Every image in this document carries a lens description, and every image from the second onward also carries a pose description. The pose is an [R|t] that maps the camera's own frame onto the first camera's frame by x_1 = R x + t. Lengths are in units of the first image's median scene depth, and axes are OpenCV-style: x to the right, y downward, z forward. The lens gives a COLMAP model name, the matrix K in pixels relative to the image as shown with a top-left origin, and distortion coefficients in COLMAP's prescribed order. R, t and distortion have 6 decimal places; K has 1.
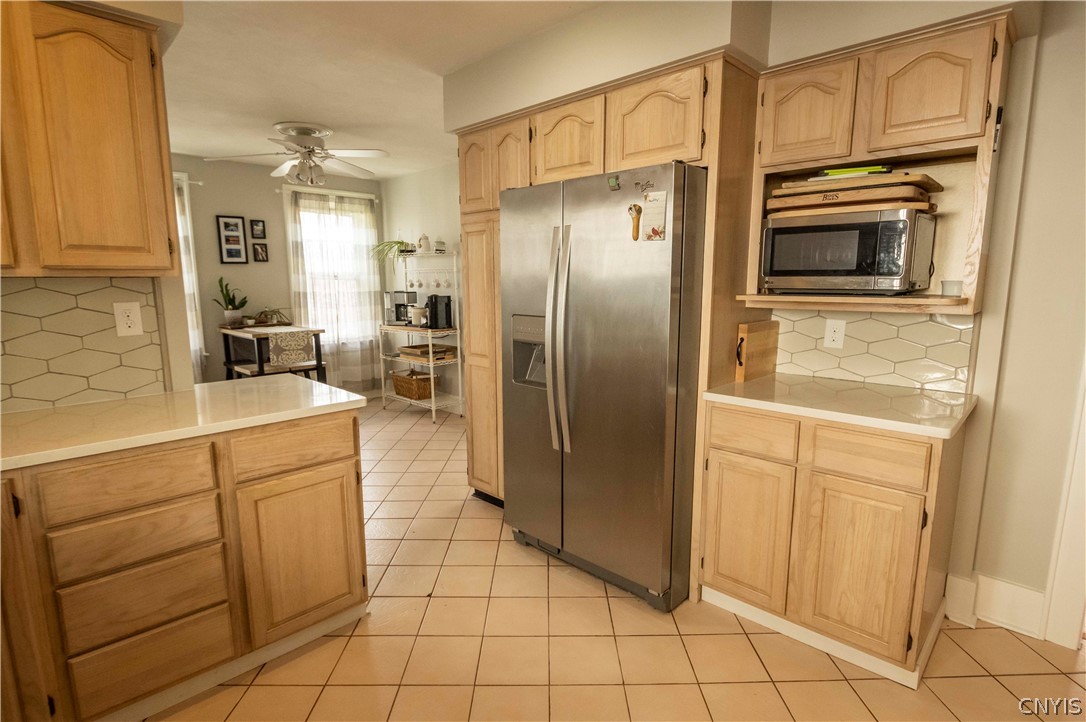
lens RADIAL K [[551.9, 0, 545.1], [0, 551.9, 367.7], [0, 0, 1]] dist [0.000140, -0.002310]
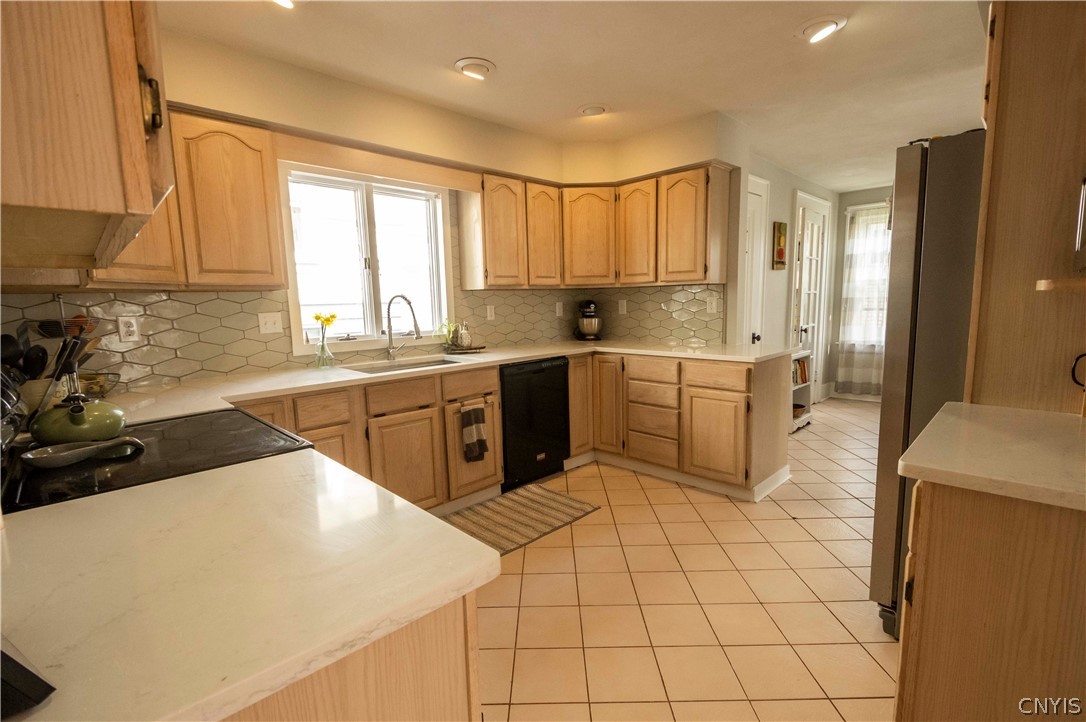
lens RADIAL K [[477.8, 0, 536.9], [0, 477.8, 366.6], [0, 0, 1]] dist [0.002256, -0.004159]
pose [[-0.023363, 0.140954, -0.989740, 0.403127], [-0.133879, 0.980652, 0.142820, -0.011586], [0.990722, 0.135842, -0.004040, 0.154111]]
